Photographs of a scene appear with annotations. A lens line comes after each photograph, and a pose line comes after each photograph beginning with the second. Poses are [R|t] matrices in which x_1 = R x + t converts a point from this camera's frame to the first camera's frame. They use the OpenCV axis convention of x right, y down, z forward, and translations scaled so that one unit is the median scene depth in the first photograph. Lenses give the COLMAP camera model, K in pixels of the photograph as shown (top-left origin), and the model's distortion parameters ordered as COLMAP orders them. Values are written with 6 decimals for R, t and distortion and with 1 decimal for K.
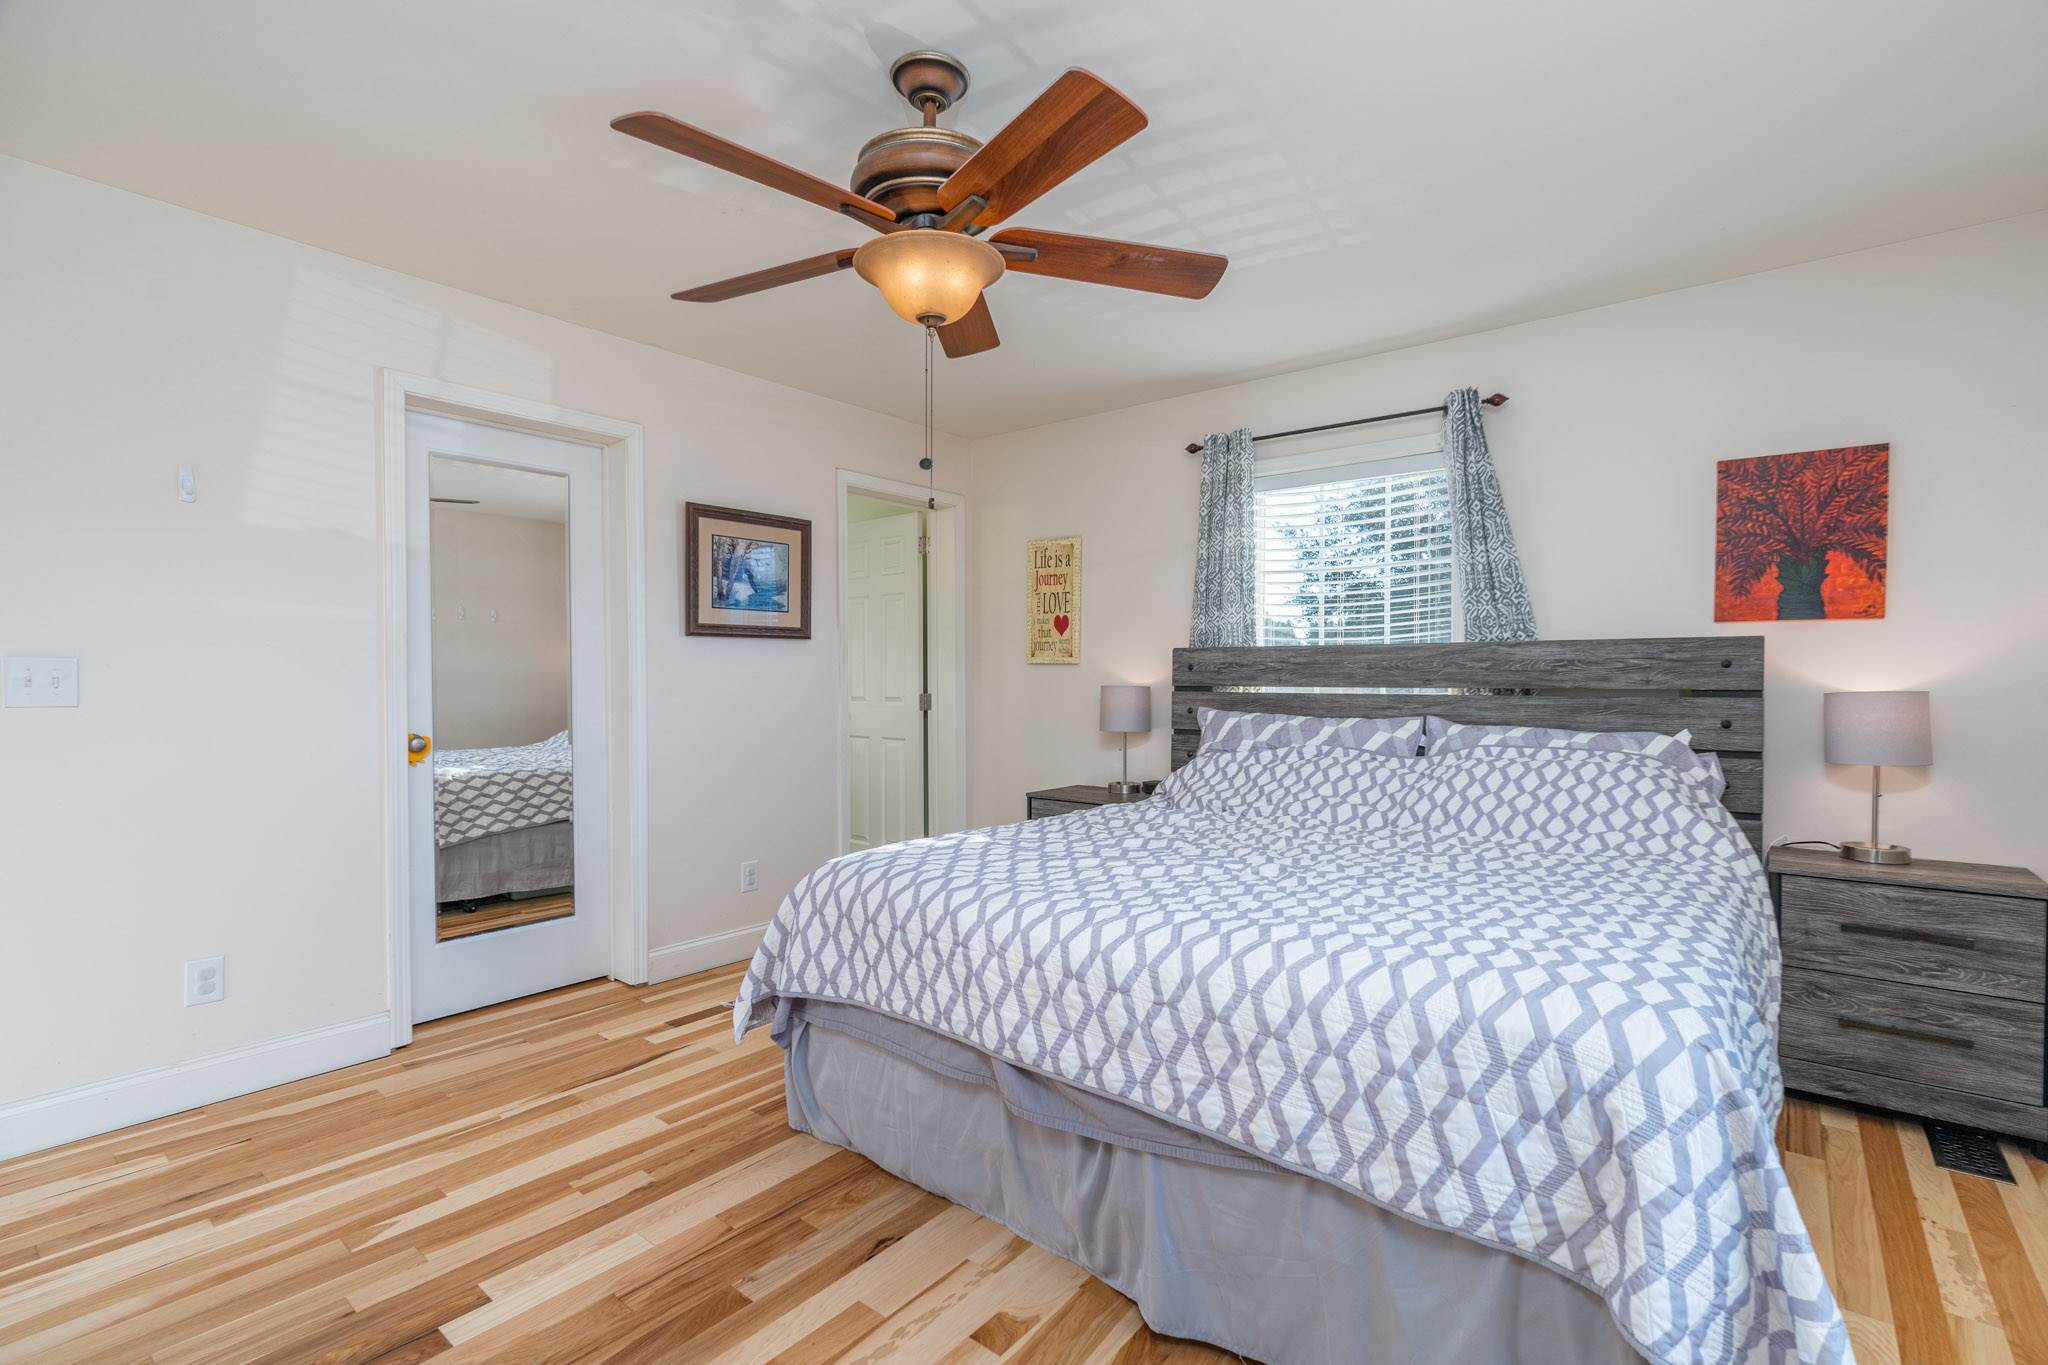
lens RADIAL K [[943.3, 0, 1034.3], [0, 943.3, 681.1], [0, 0, 1]] dist [-0.001498, -0.000024]
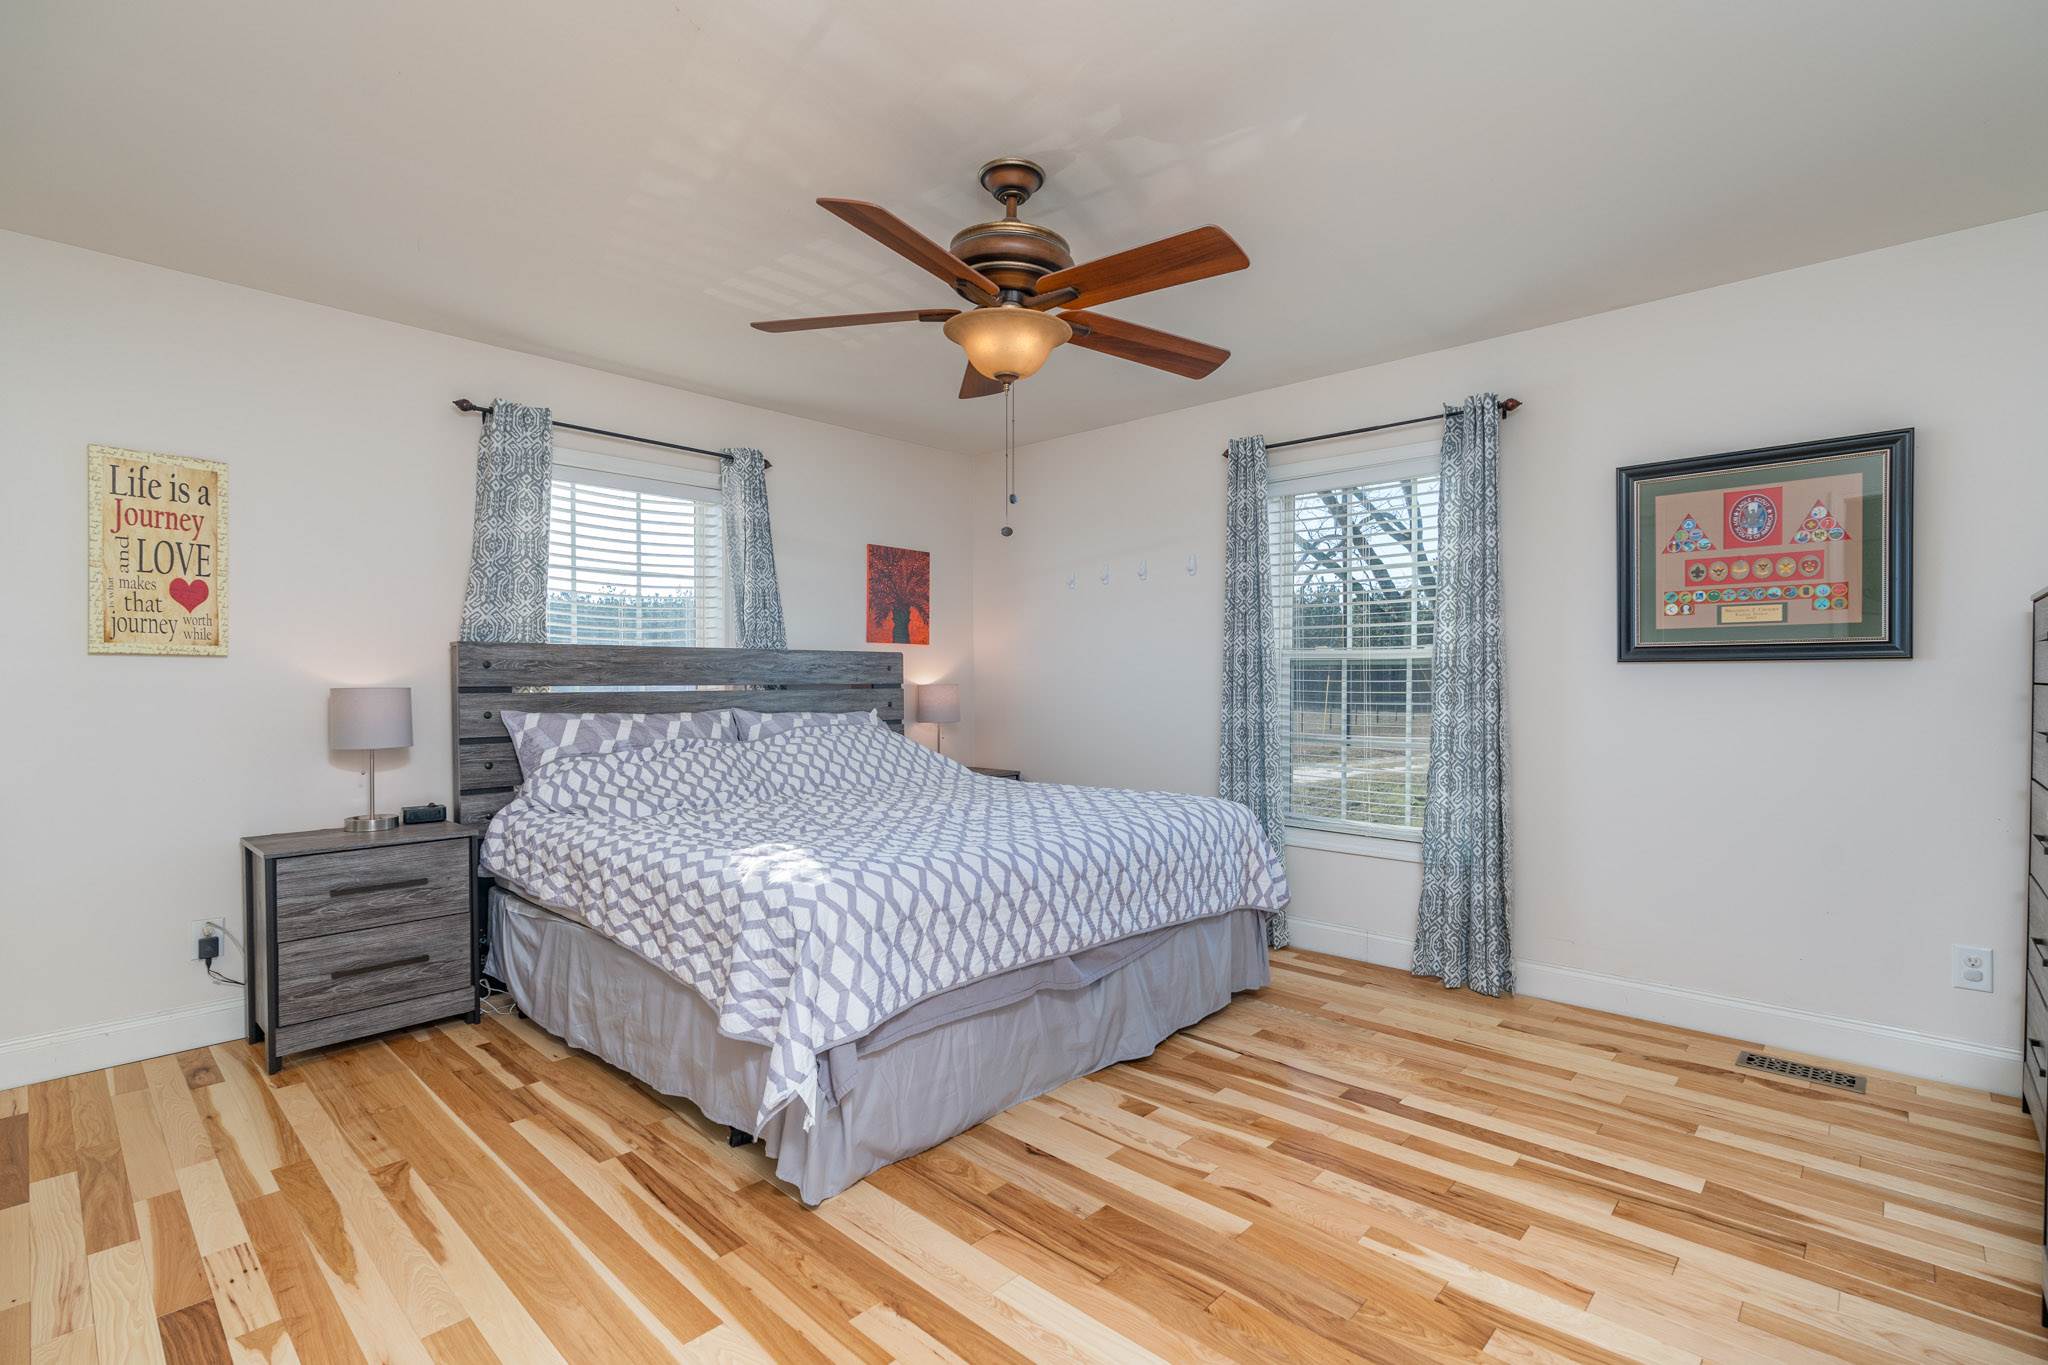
lens RADIAL K [[943.3, 0, 1034.3], [0, 943.3, 681.1], [0, 0, 1]] dist [-0.001498, -0.000024]
pose [[0.063981, -0.005640, 0.997935, -0.795608], [0.004017, 0.999977, 0.005394, -0.002965], [-0.997943, 0.003664, 0.064002, 0.543664]]
